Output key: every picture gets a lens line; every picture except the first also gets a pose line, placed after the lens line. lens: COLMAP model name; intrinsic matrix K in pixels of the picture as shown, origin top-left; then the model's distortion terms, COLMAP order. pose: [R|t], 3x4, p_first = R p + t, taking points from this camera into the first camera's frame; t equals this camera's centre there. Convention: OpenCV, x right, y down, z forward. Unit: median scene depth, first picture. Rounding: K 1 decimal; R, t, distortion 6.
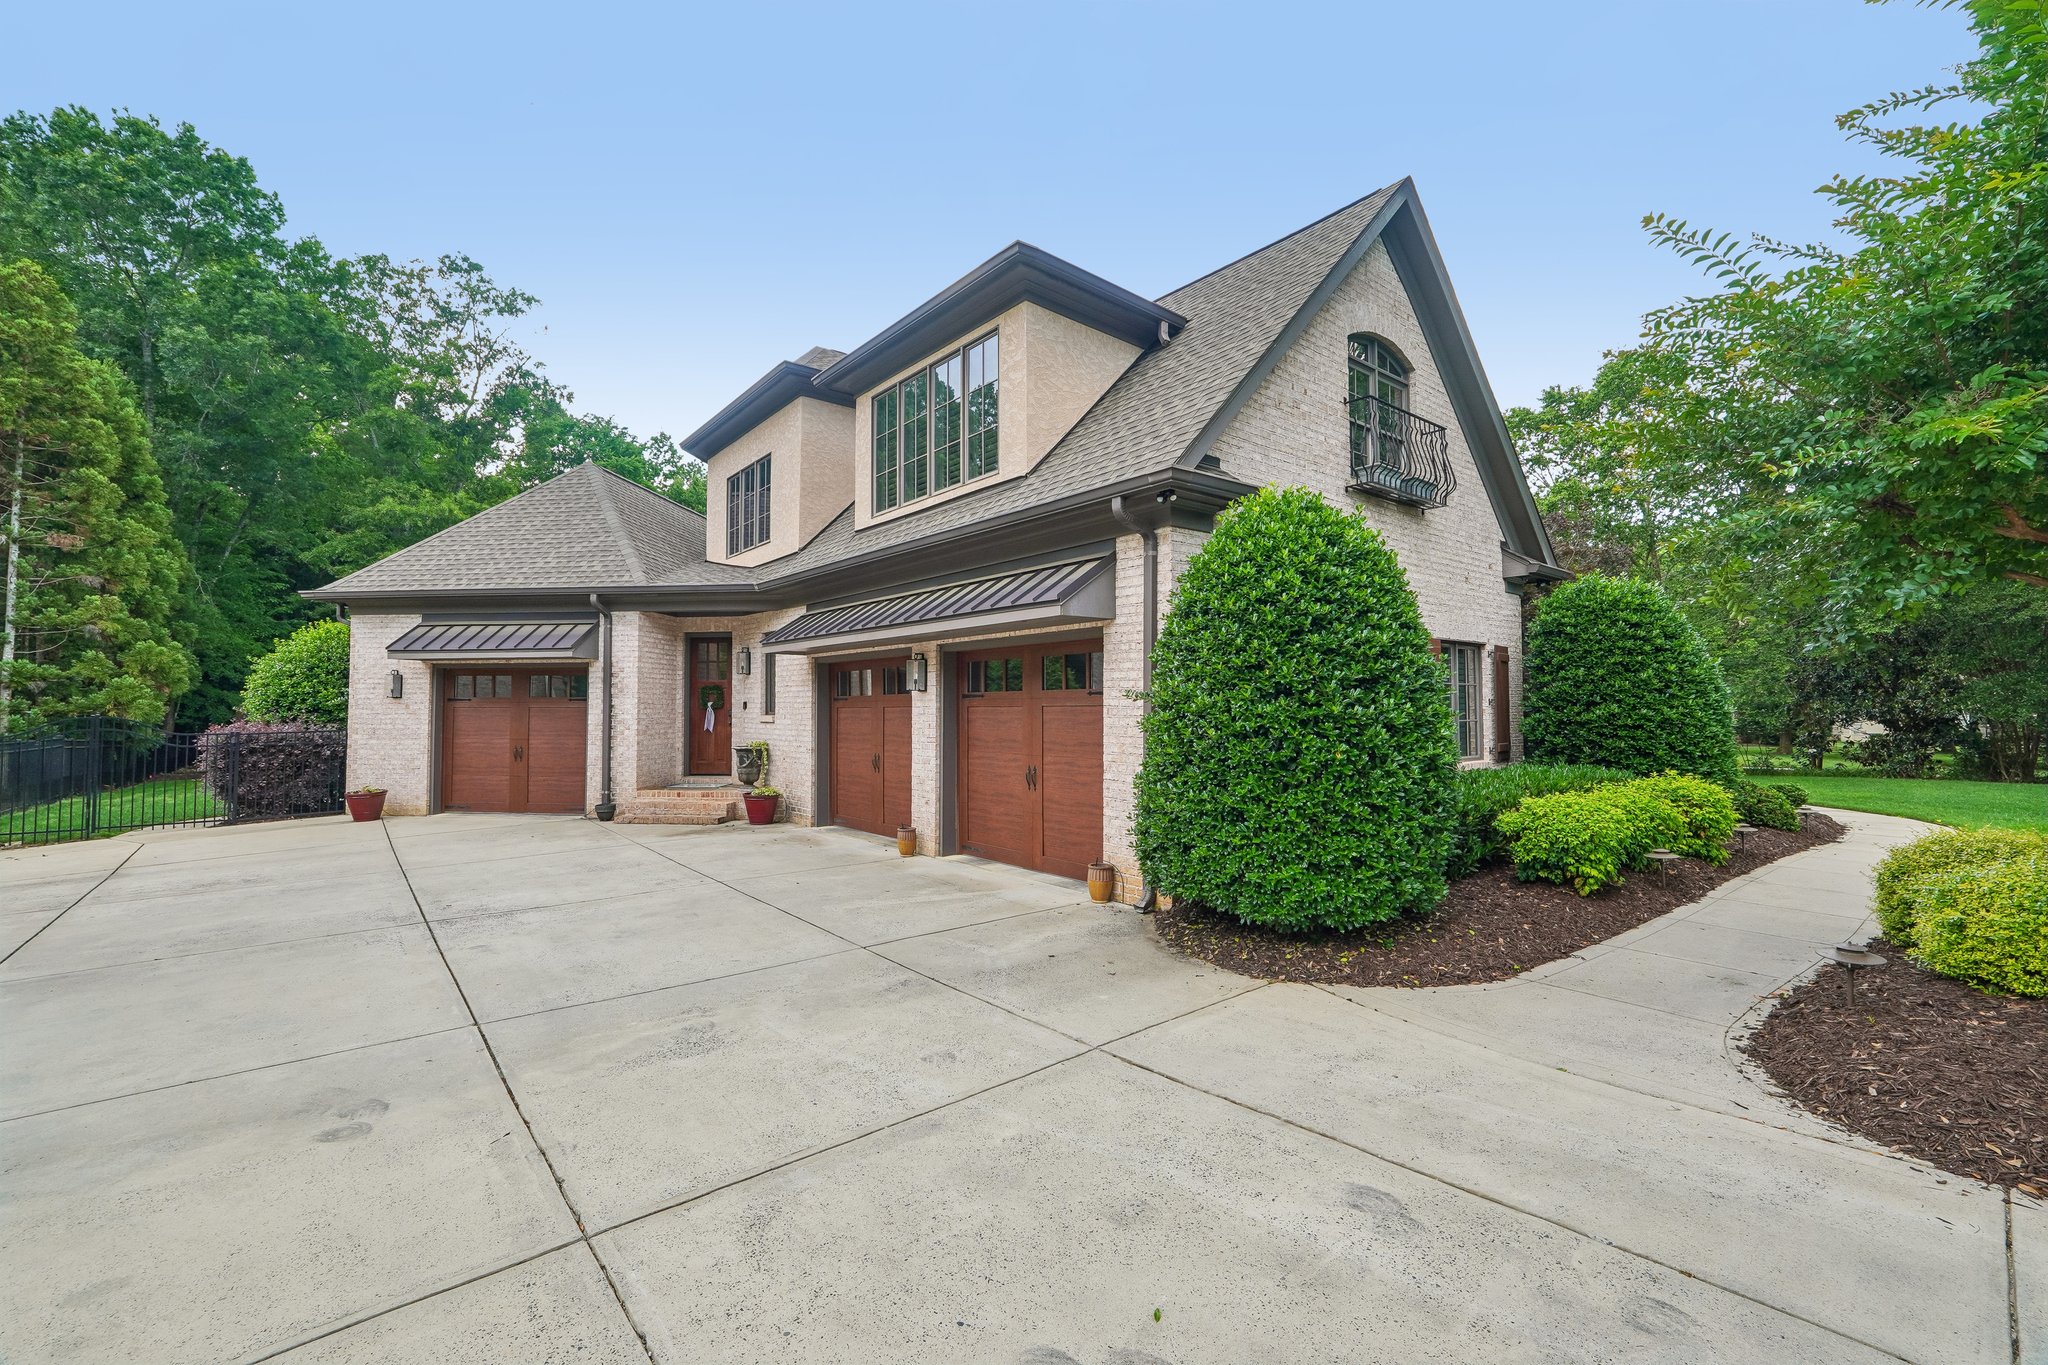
lens RADIAL K [[860.5, 0, 1022.2], [0, 860.5, 677.9], [0, 0, 1]] dist [-0.019541, 0.007638]
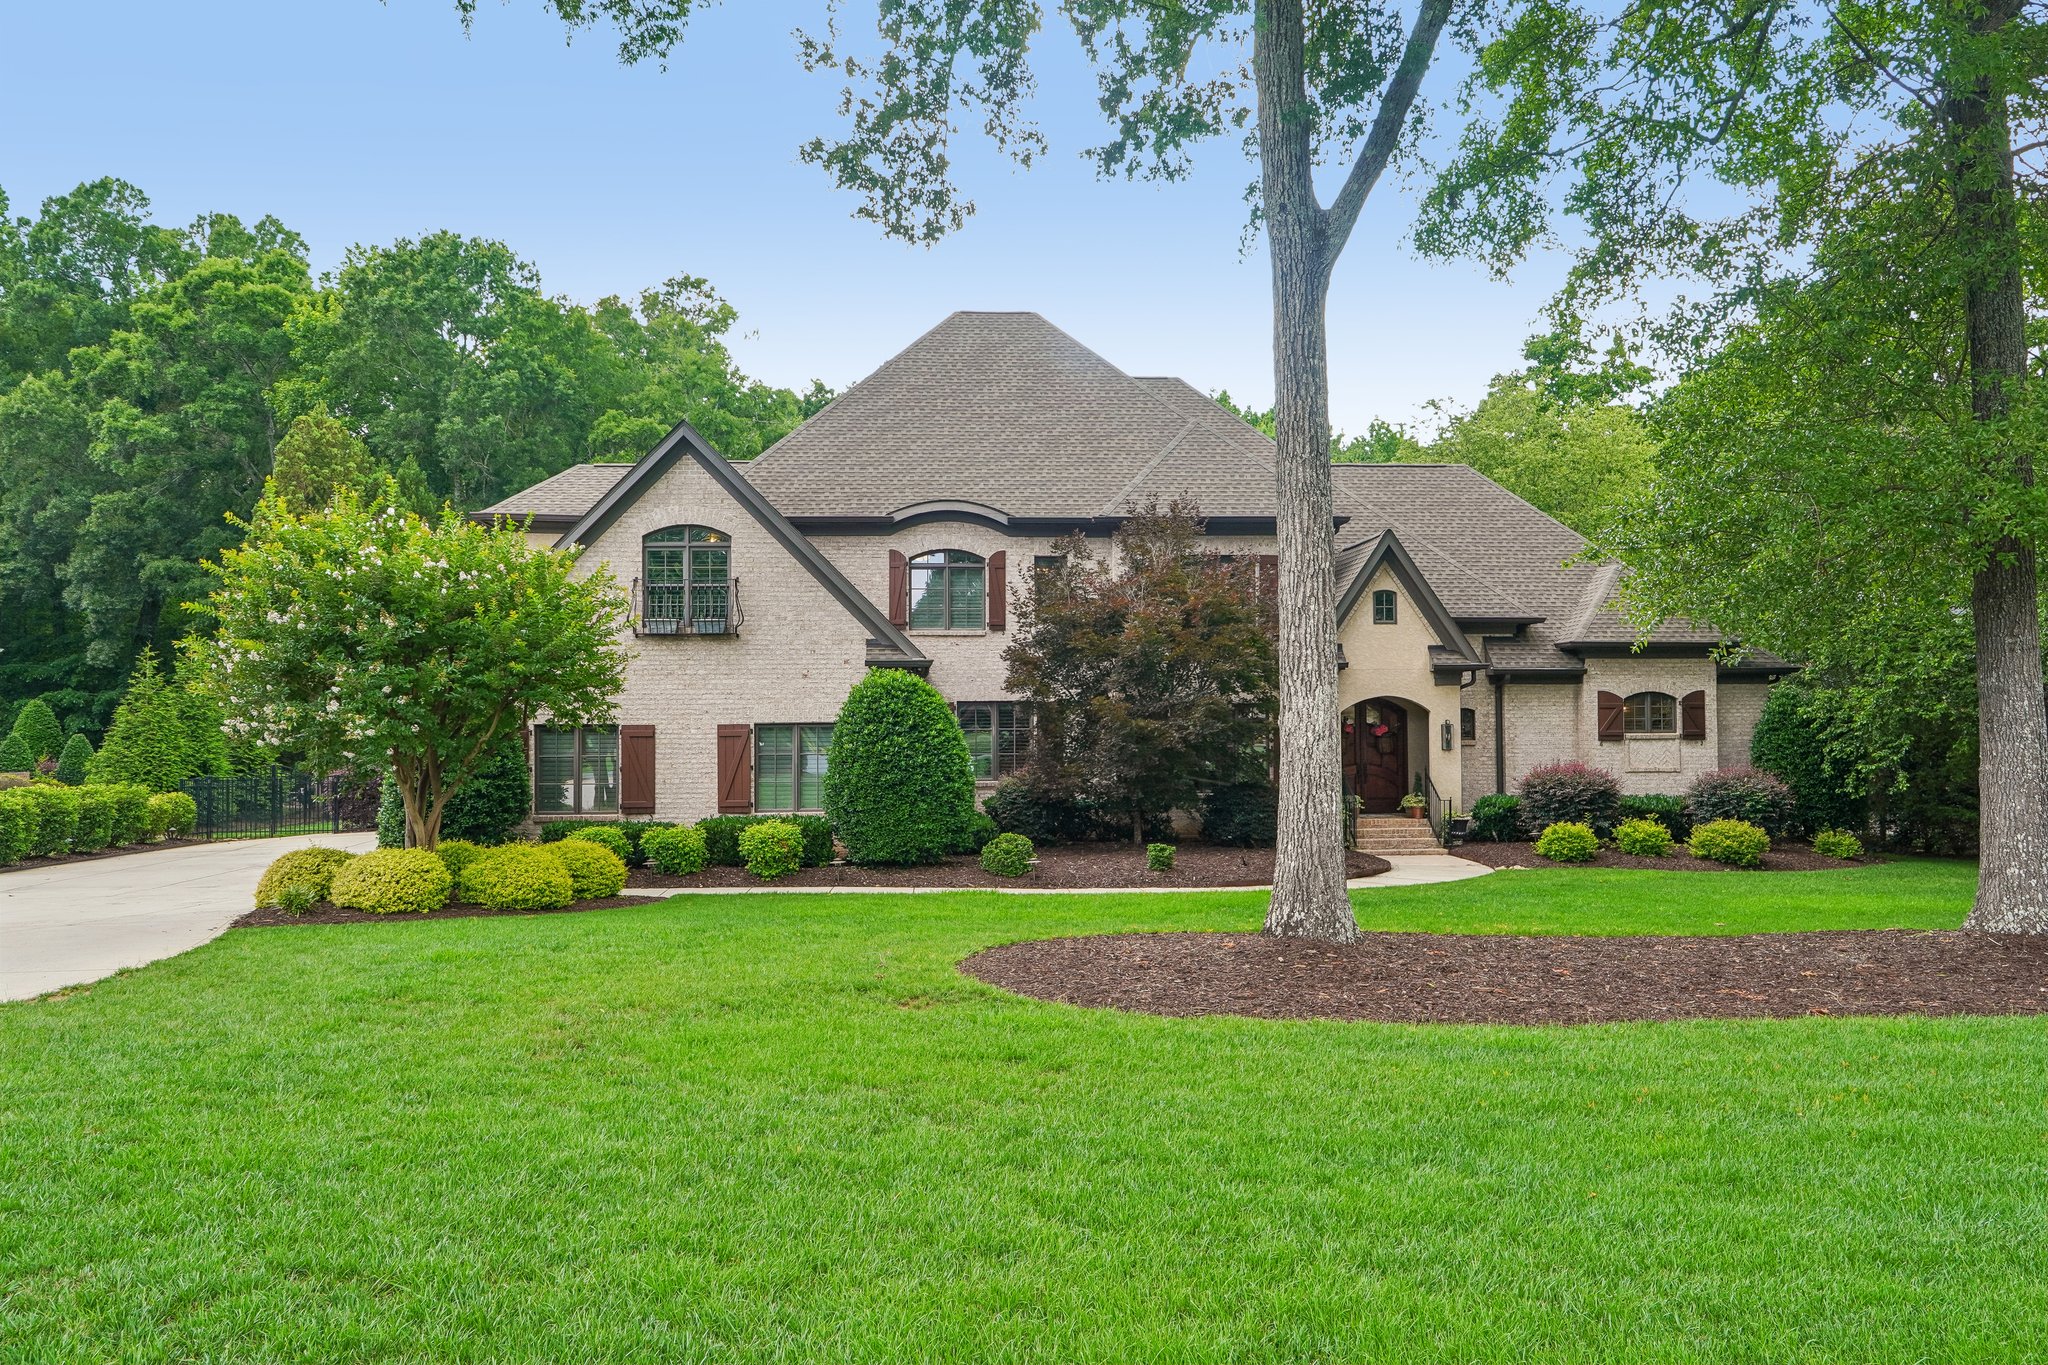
lens RADIAL K [[1565.6, 0, 1019.3], [0, 1565.6, 676.5], [0, 0, 1]] dist [0.001053, -0.000276]
pose [[0.821128, -0.022811, -0.570288, 1.638781], [0.029033, 0.999577, 0.001822, -0.080577], [0.570005, -0.018053, 0.821443, -0.608062]]
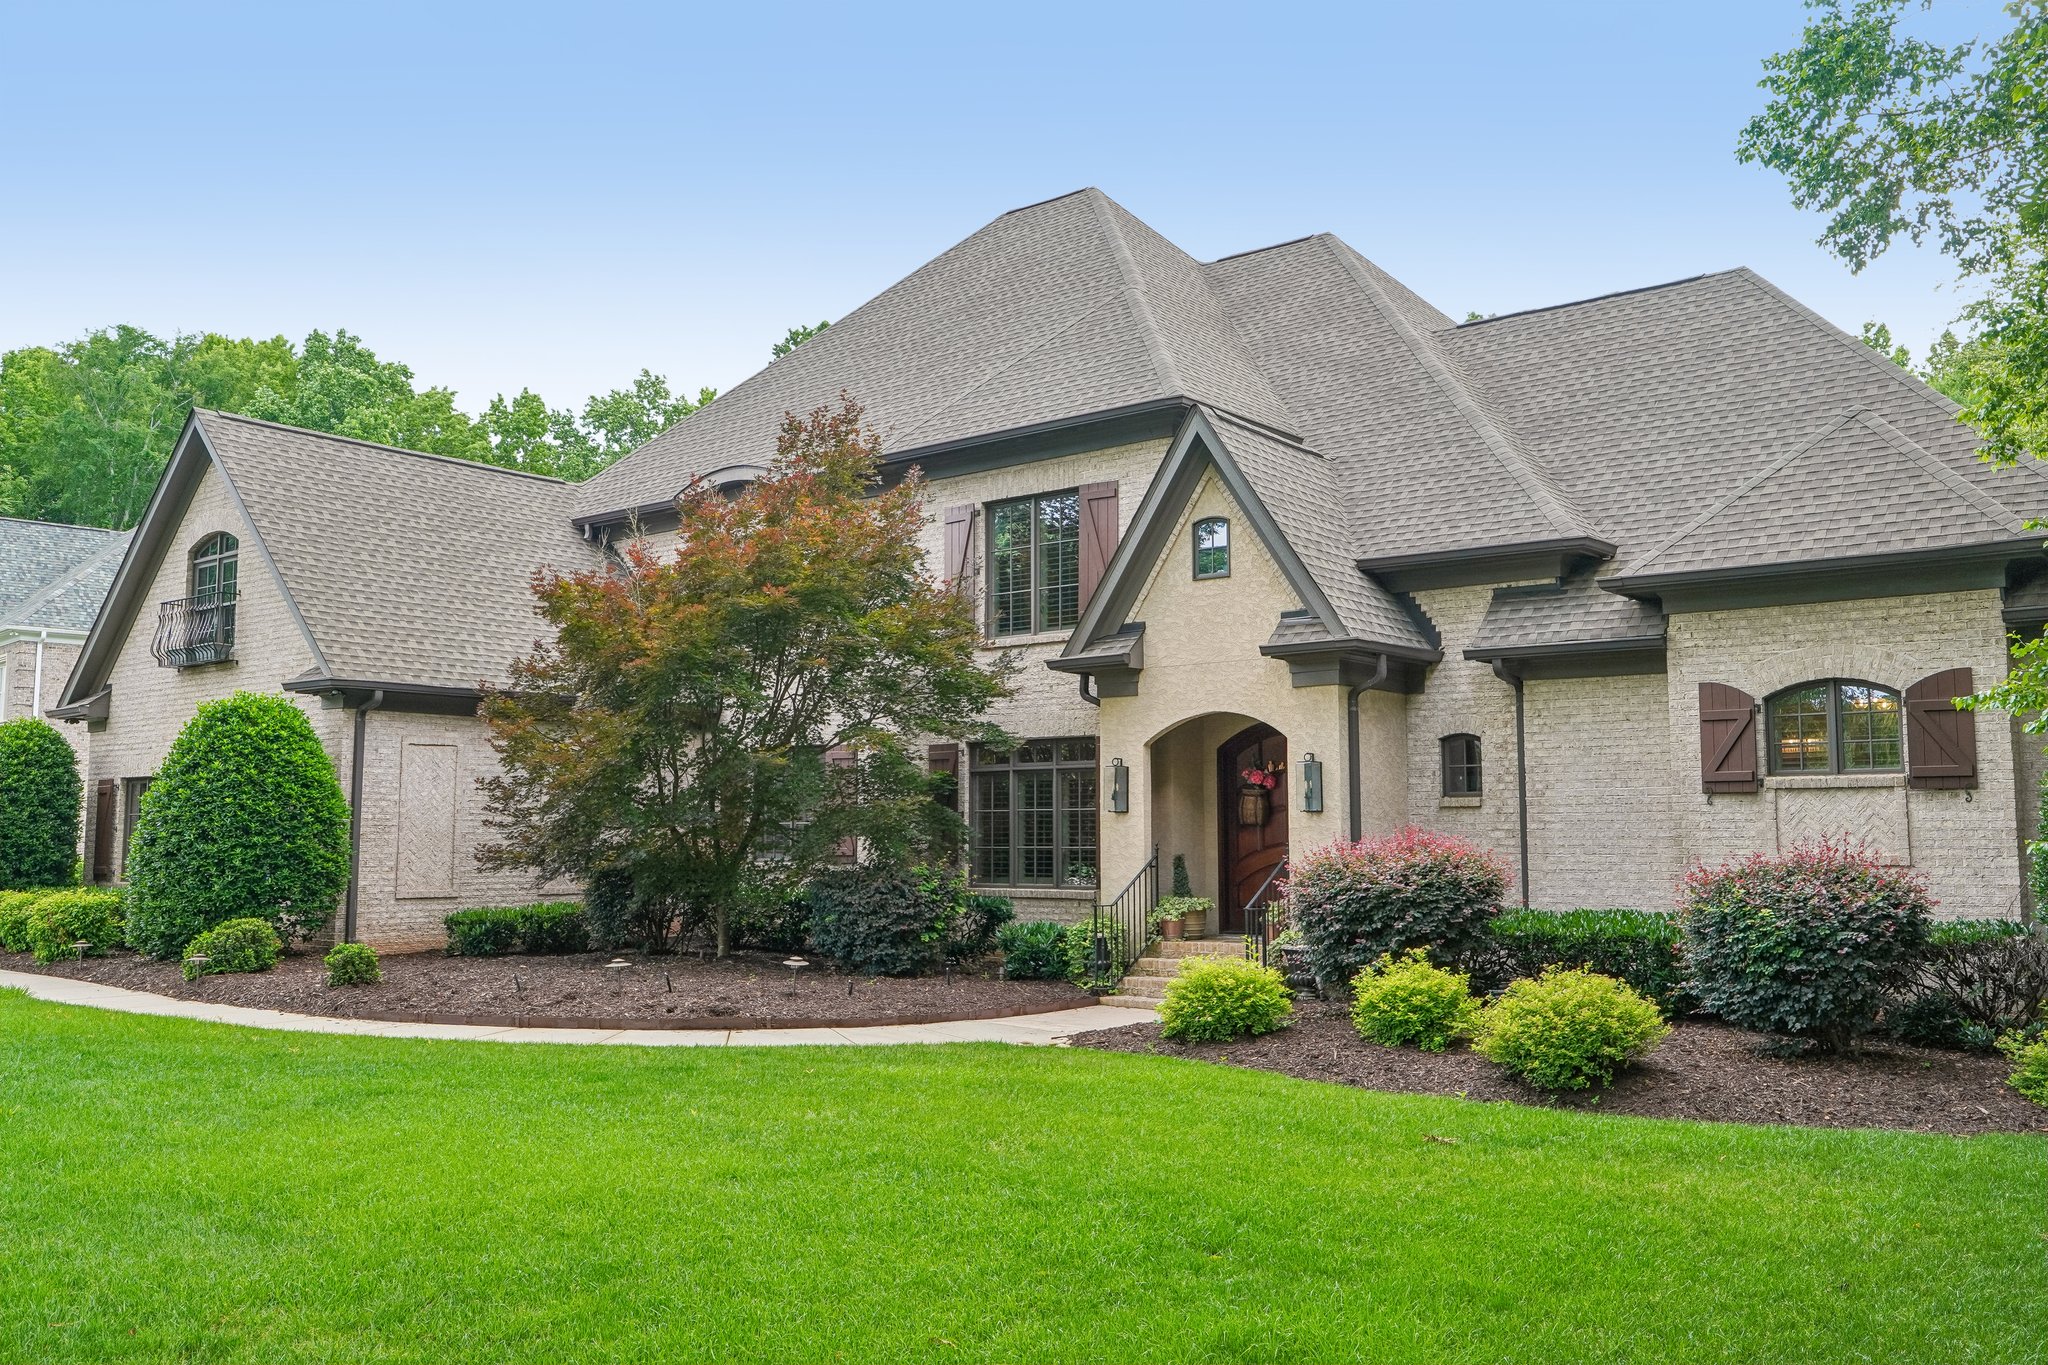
lens RADIAL K [[1734.1, 0, 1018.8], [0, 1734.1, 678.1], [0, 0, 1]] dist [-0.000341, 0.000218]
pose [[0.199038, -0.093537, -0.975518, 2.057679], [0.037466, 0.995433, -0.087802, 0.050316], [0.979275, -0.019073, 0.201634, 1.096050]]
